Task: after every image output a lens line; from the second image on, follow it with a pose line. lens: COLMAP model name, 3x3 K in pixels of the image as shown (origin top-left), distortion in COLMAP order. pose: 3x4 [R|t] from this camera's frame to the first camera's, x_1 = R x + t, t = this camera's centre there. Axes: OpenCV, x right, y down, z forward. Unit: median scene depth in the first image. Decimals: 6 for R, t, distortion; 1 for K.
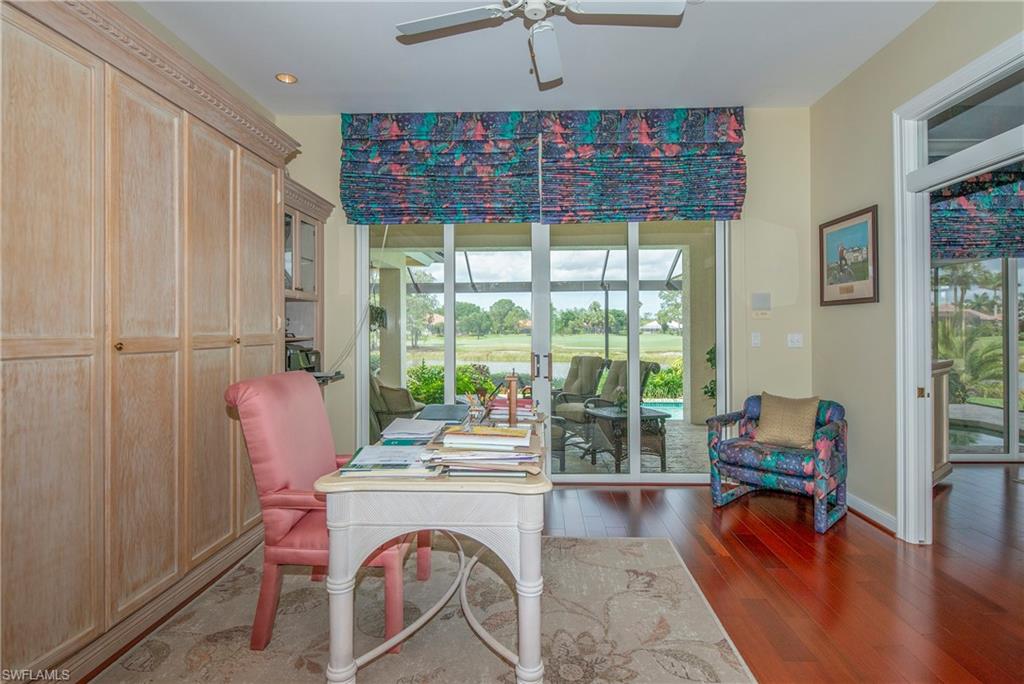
lens RADIAL K [[525.8, 0, 515.2], [0, 525.8, 326.4], [0, 0, 1]] dist [-0.002179, -0.000380]
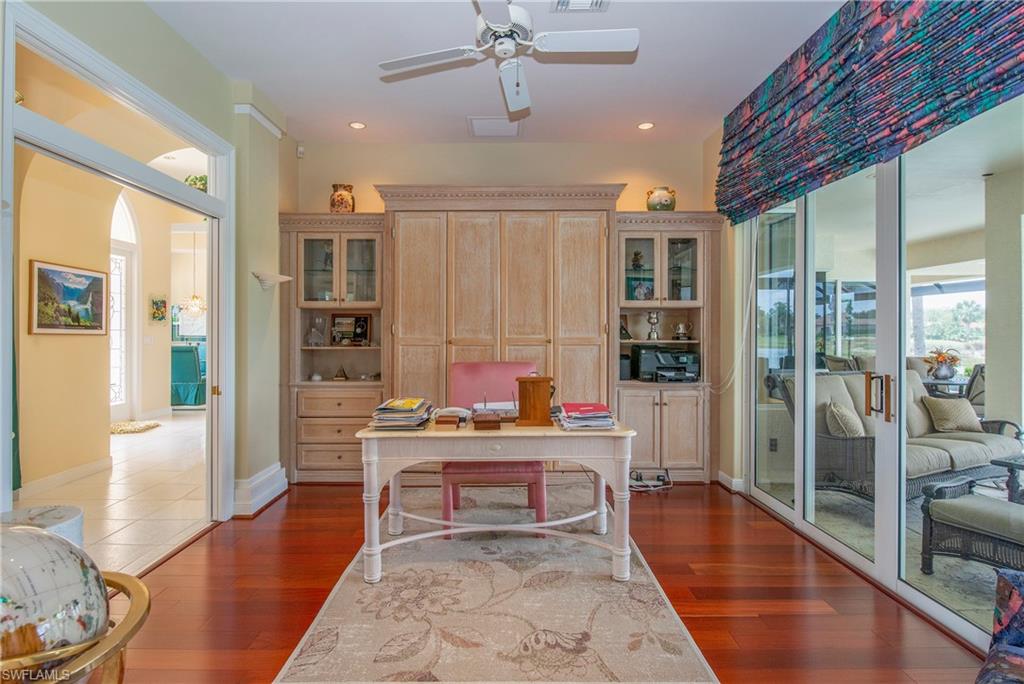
lens RADIAL K [[519.8, 0, 496.6], [0, 519.8, 328.7], [0, 0, 1]] dist [-0.002372, -0.000732]
pose [[0.030758, -0.001814, -0.999525, 1.089362], [0.009760, 0.999951, -0.001515, -0.008694], [0.999479, -0.009709, 0.030775, 0.903221]]
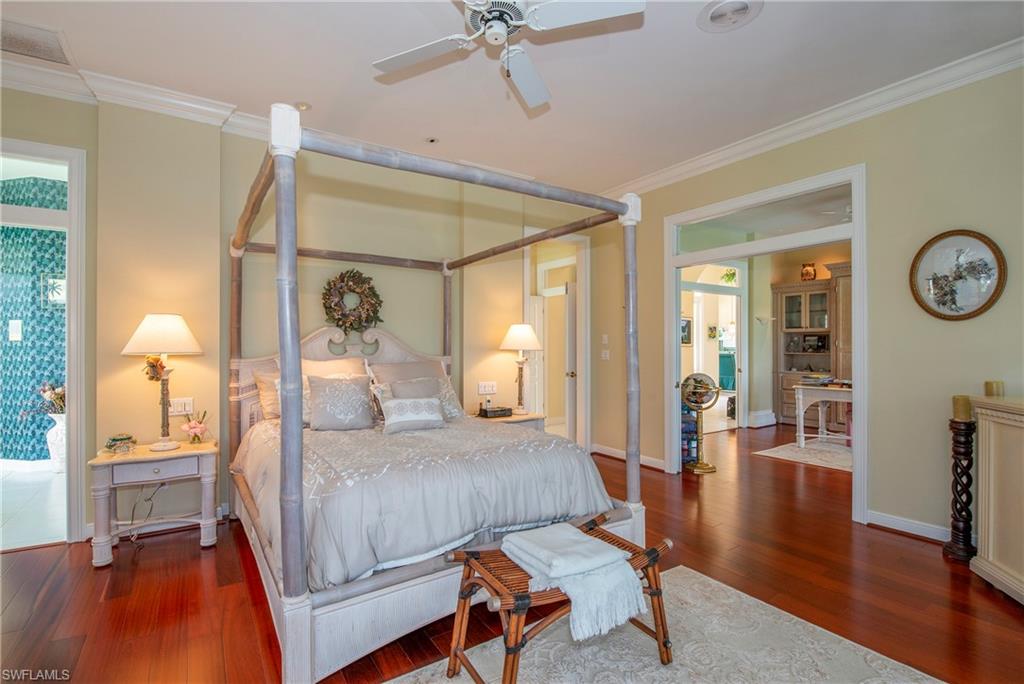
lens RADIAL K [[468.3, 0, 512.0], [0, 468.3, 342.0], [0, 0, 1]] dist [0.000111, 0.000040]
pose [[-0.807362, -0.000123, -0.590056, 2.551383], [0.008464, 0.999895, -0.011789, -0.004062], [0.589996, -0.014512, -0.807276, 1.721416]]
